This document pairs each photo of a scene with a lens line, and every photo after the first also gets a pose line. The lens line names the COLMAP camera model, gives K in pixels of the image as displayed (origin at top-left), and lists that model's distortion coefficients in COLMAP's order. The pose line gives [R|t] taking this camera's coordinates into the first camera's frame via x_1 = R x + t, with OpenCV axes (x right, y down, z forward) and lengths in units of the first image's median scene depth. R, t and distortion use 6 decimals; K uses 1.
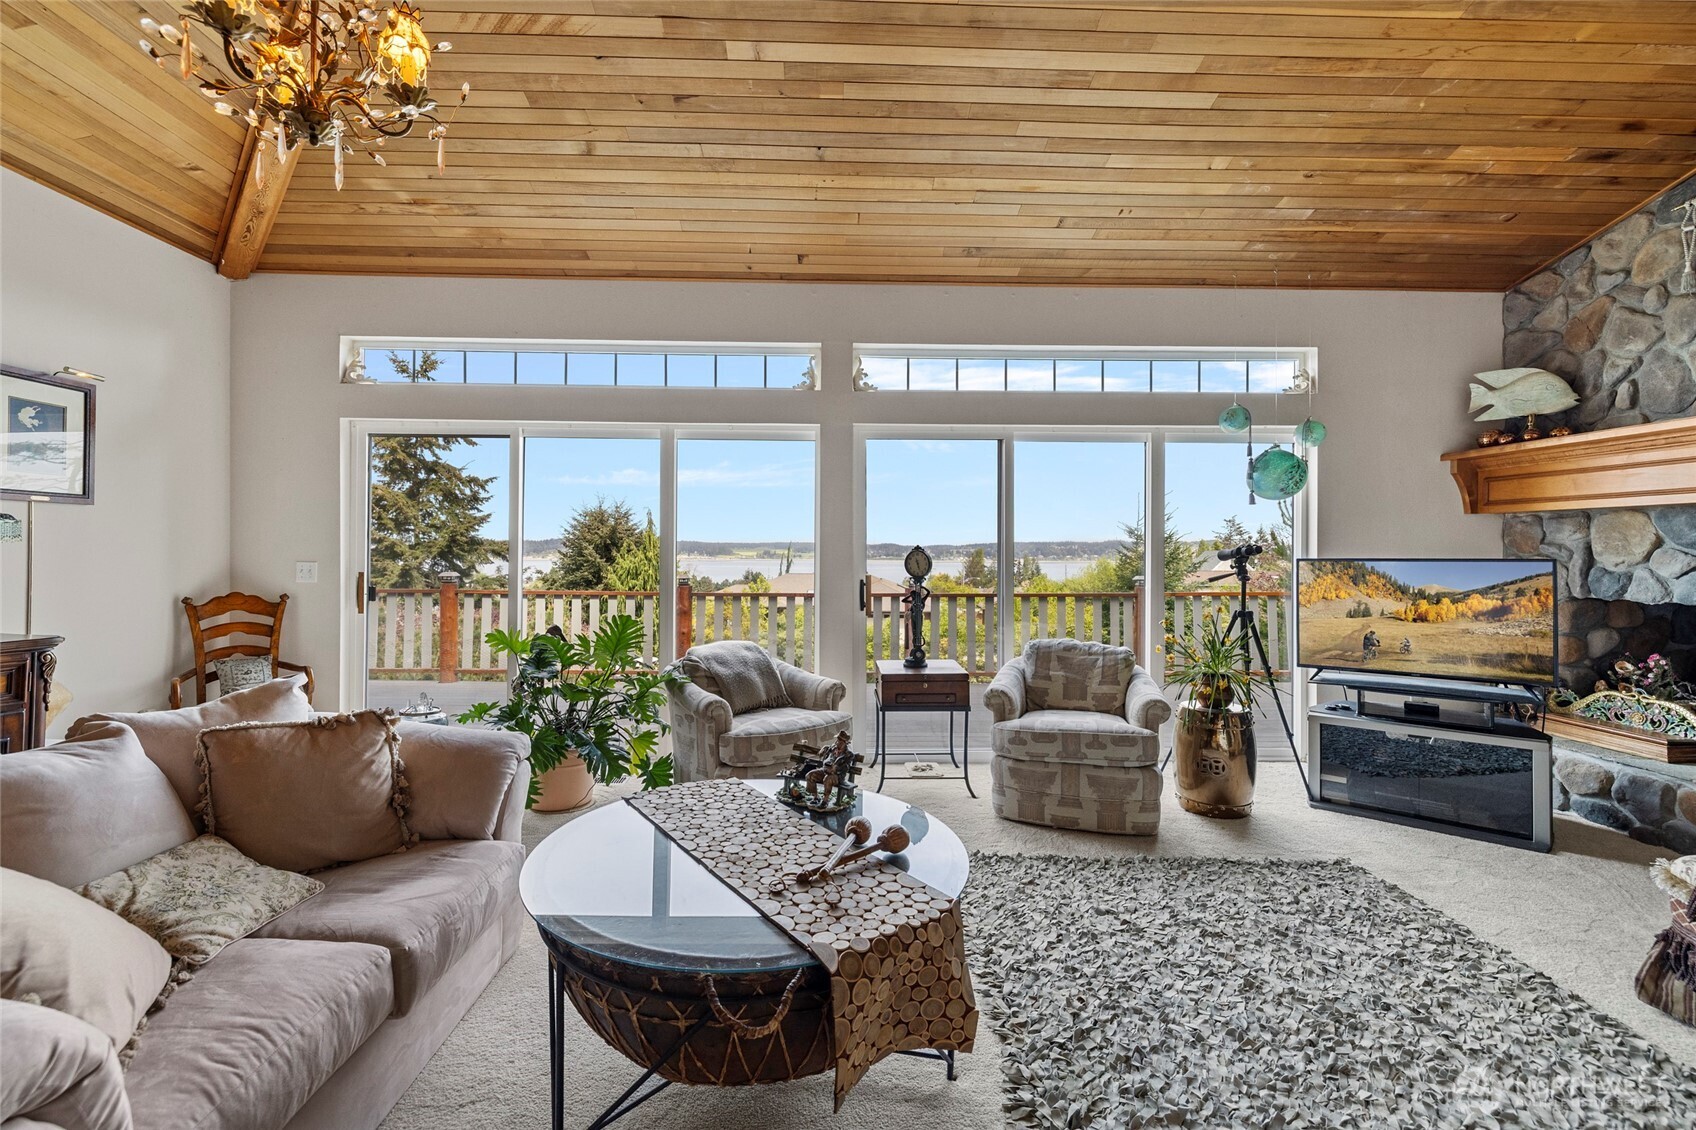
lens RADIAL K [[722.8, 0, 846.8], [0, 722.8, 537.6], [0, 0, 1]] dist [0.000169, -0.000205]
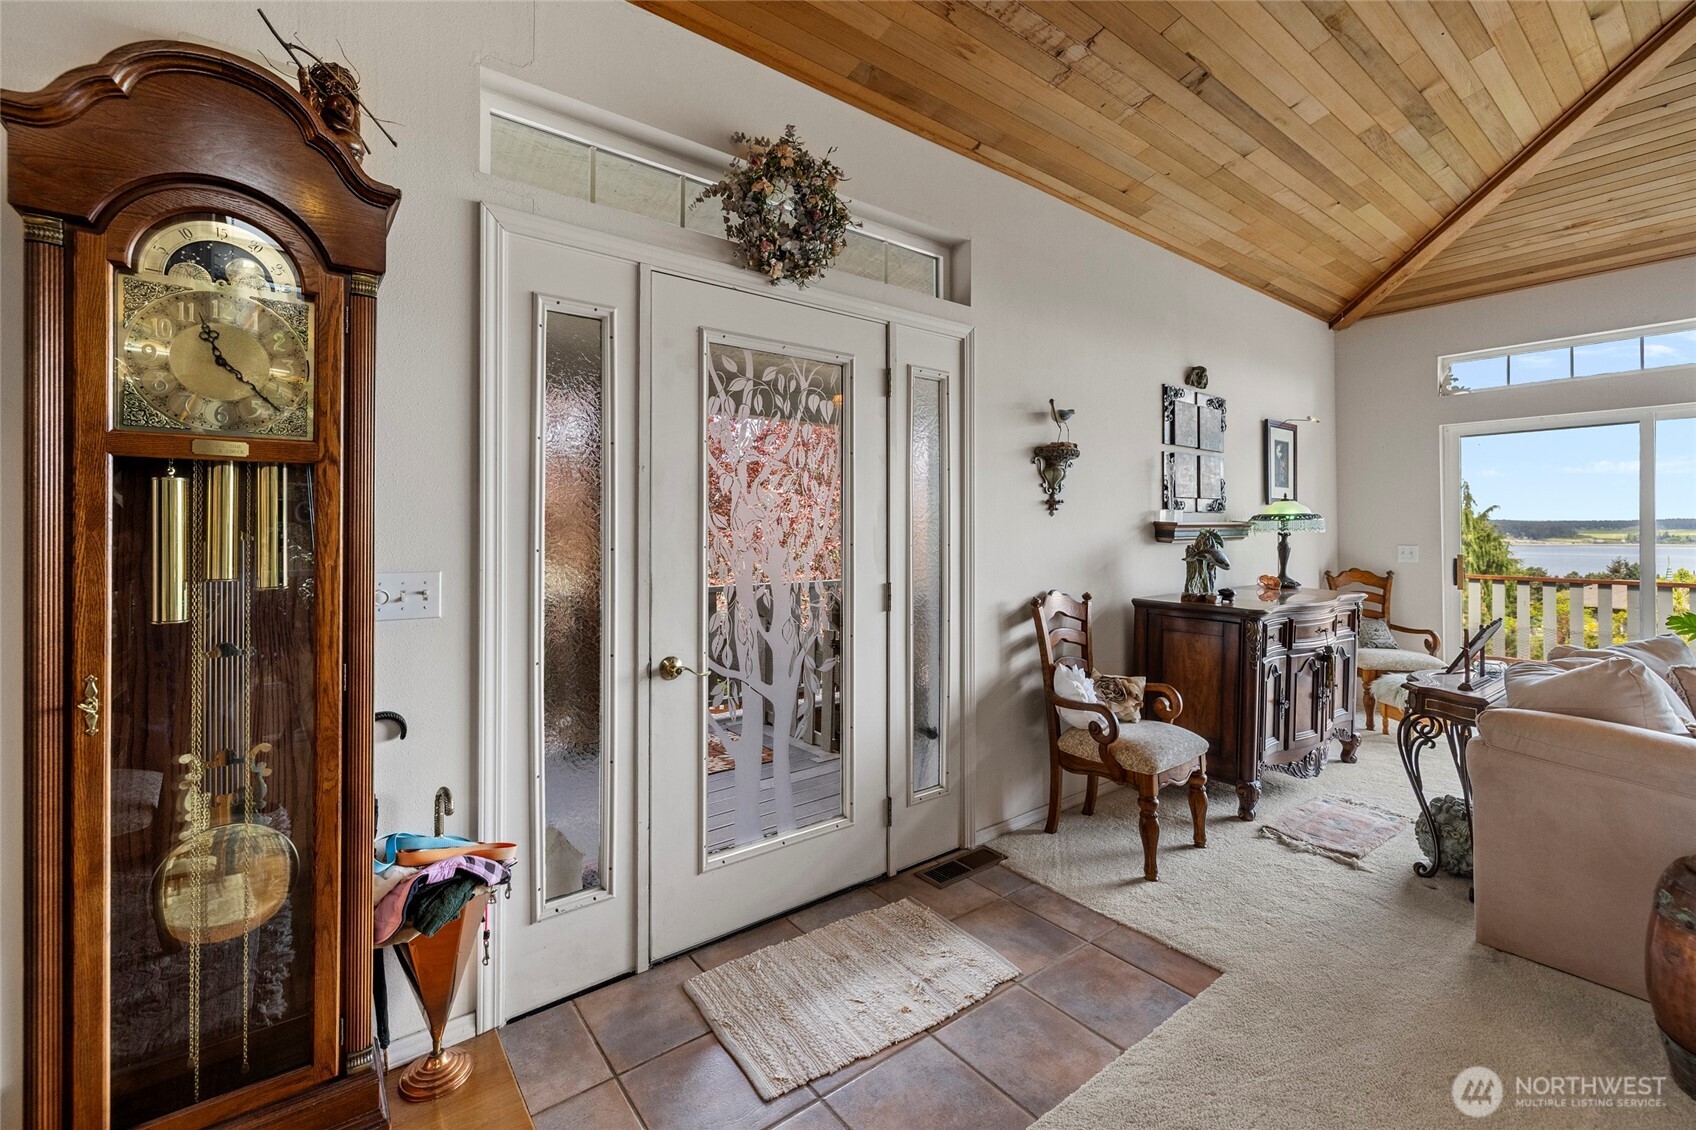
lens RADIAL K [[722.8, 0, 846.8], [0, 722.8, 537.6], [0, 0, 1]] dist [0.000169, -0.000205]
pose [[0.587295, 0.000015, -0.809373, -0.327970], [0.019103, 0.999721, 0.013880, -0.017230], [0.809147, -0.023613, 0.587131, -0.539229]]
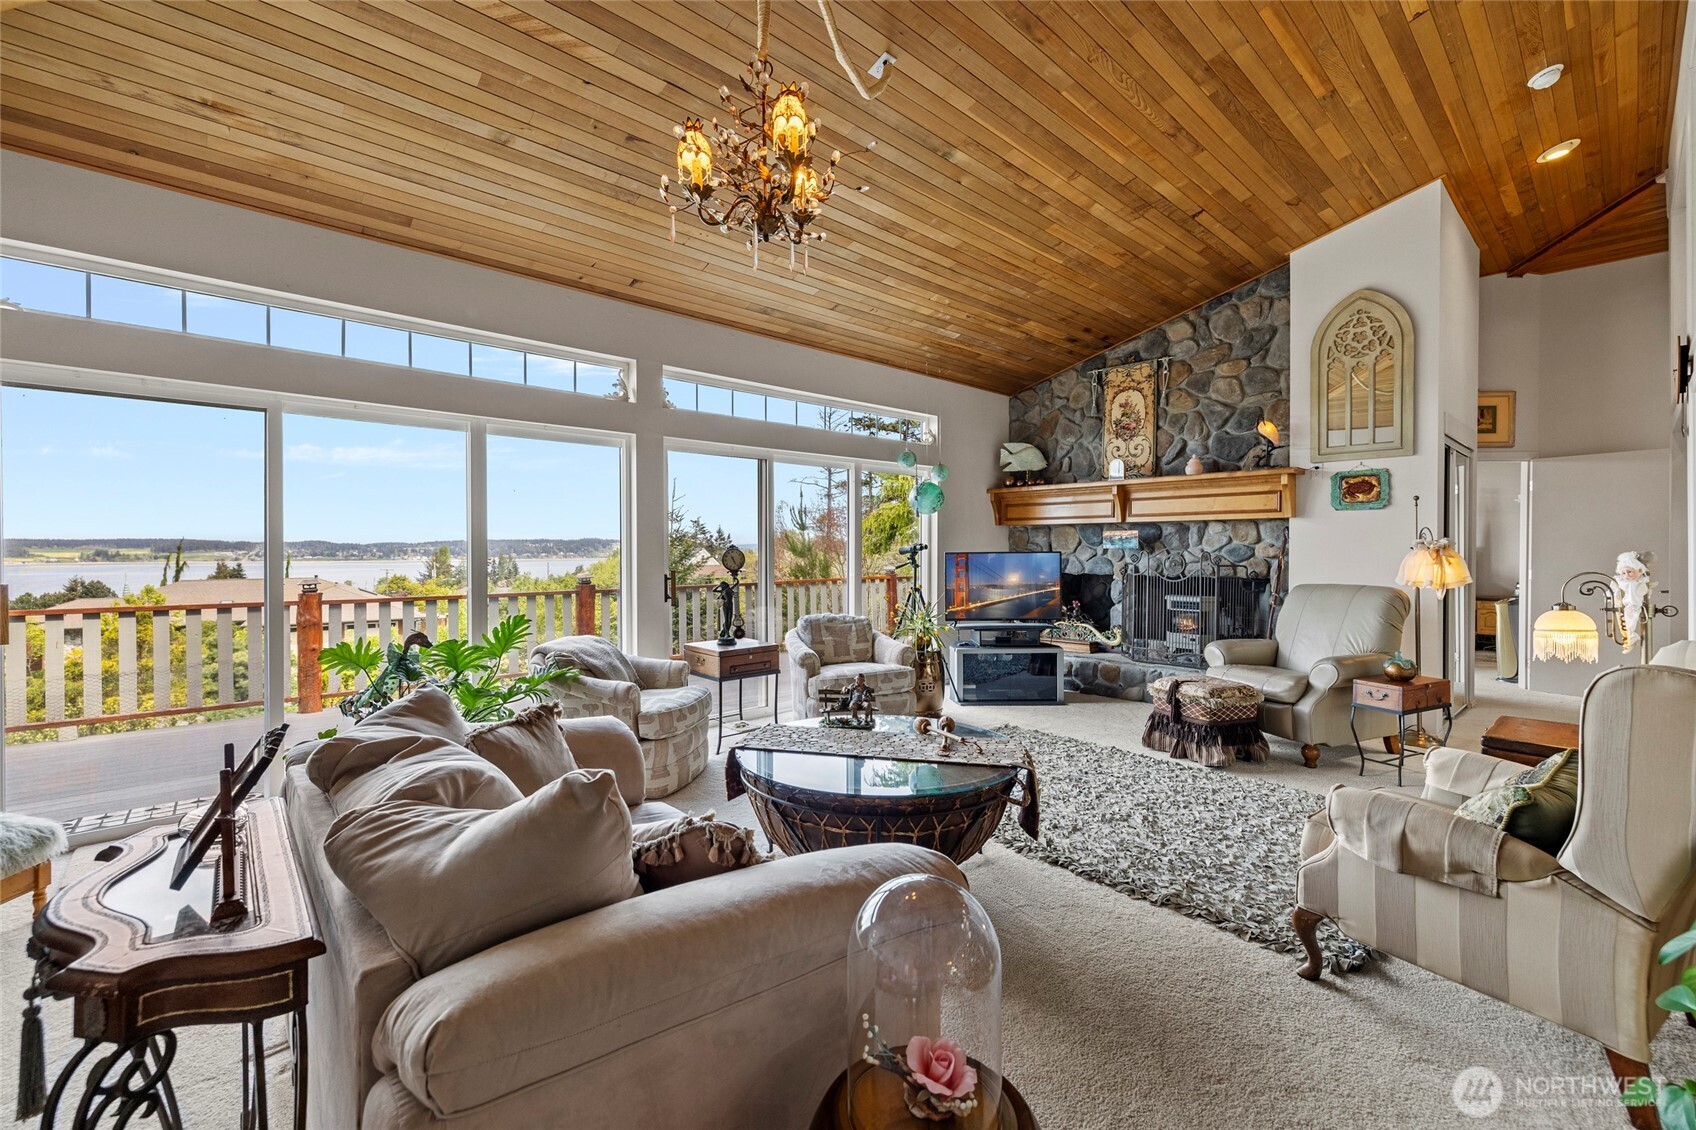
lens RADIAL K [[705.7, 0, 849.5], [0, 705.7, 545.3], [0, 0, 1]] dist [-0.001654, -0.000079]
pose [[0.757427, -0.001708, 0.652918, -0.535241], [-0.007253, 0.999913, 0.011029, -0.002407], [-0.652880, -0.013089, 0.757348, -0.028224]]
